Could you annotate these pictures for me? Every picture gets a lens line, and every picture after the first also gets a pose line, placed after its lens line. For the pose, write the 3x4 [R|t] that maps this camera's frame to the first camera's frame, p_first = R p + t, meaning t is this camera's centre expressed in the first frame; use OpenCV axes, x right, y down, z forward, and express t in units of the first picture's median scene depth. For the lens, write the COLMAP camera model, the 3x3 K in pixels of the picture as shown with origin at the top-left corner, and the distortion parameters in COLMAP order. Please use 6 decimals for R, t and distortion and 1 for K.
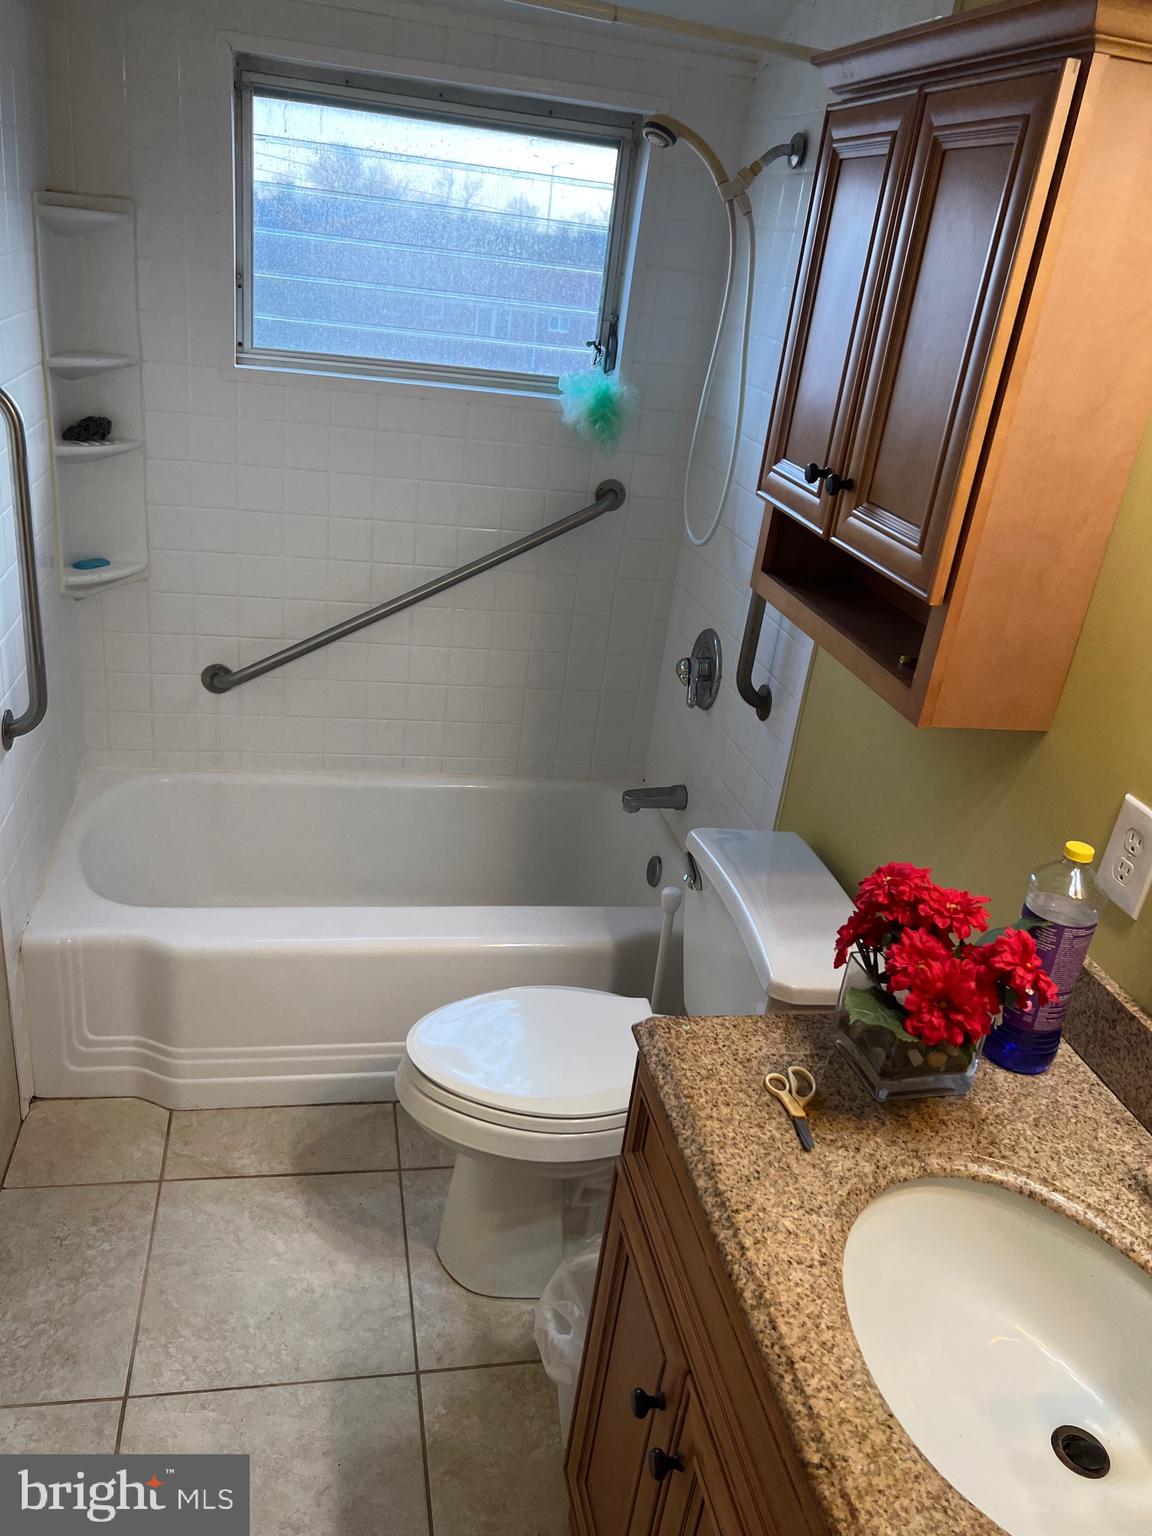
lens RADIAL K [[1177.3, 0, 558.2], [0, 1177.3, 769.6], [0, 0, 1]] dist [0.068649, -0.076819]
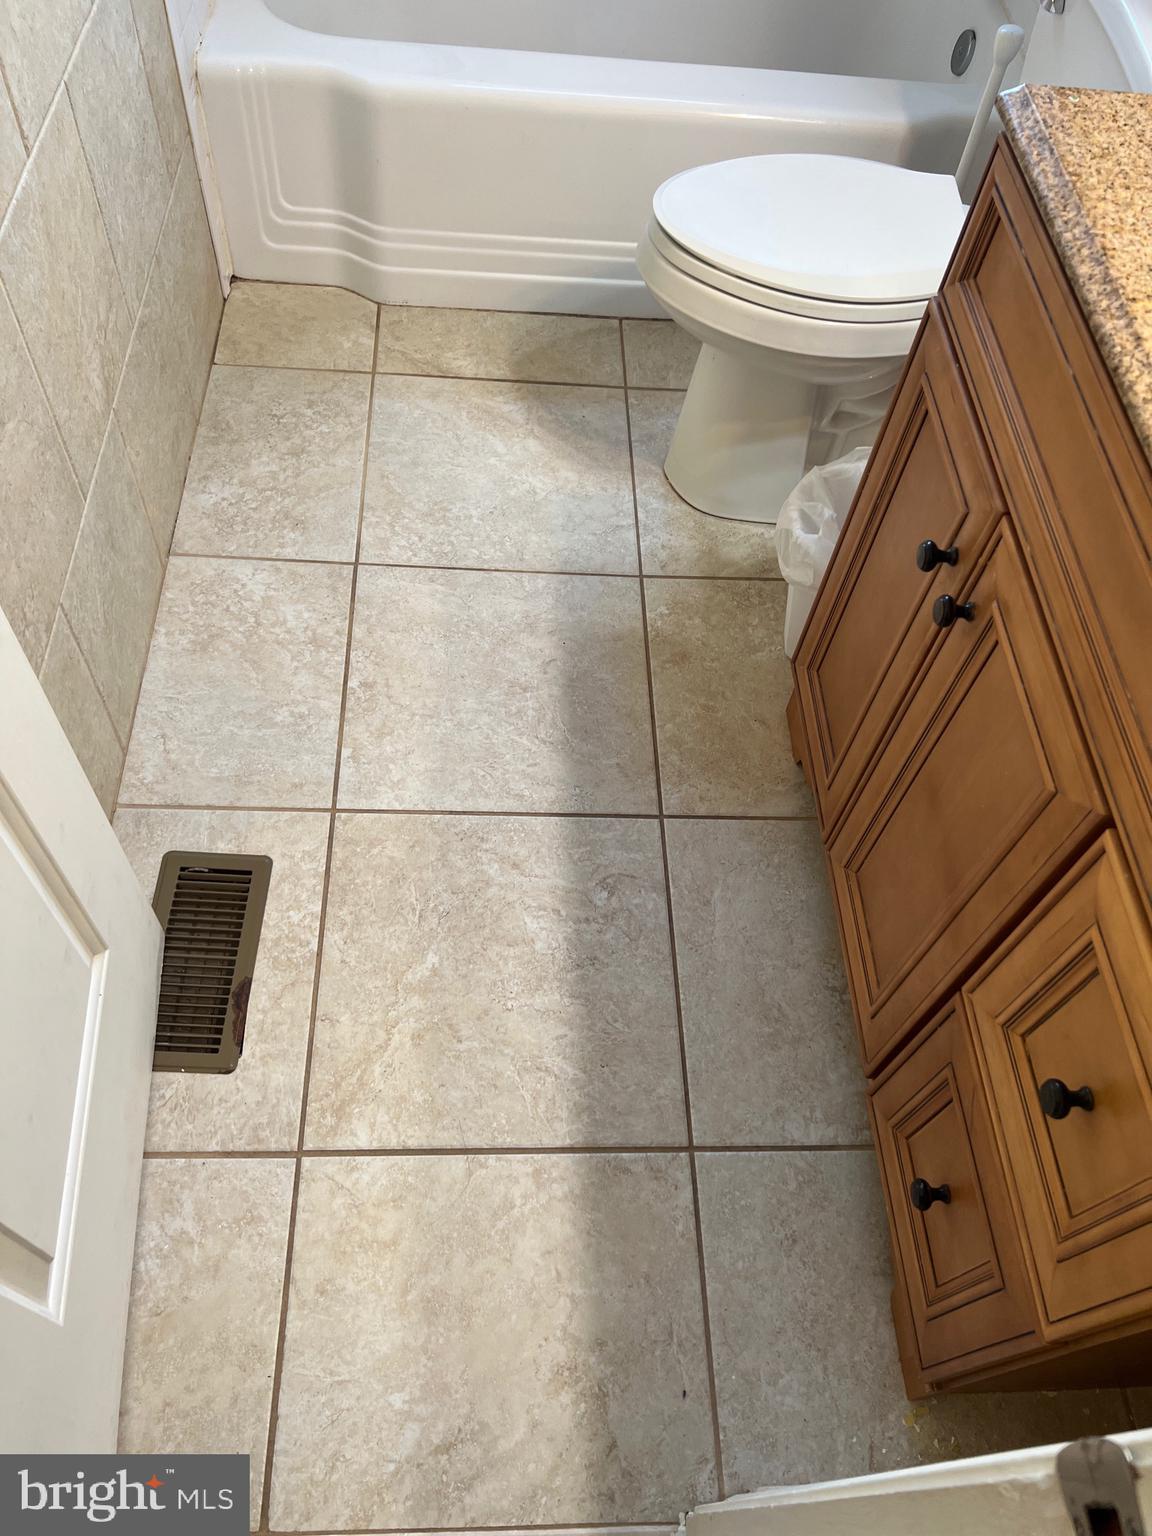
lens RADIAL K [[1177.3, 0, 558.2], [0, 1177.3, 769.6], [0, 0, 1]] dist [0.068649, -0.076819]
pose [[0.986815, 0.108259, -0.120317, -0.051595], [-0.031856, 0.858747, 0.511409, 0.149290], [0.158687, -0.500833, 0.850873, 0.086684]]
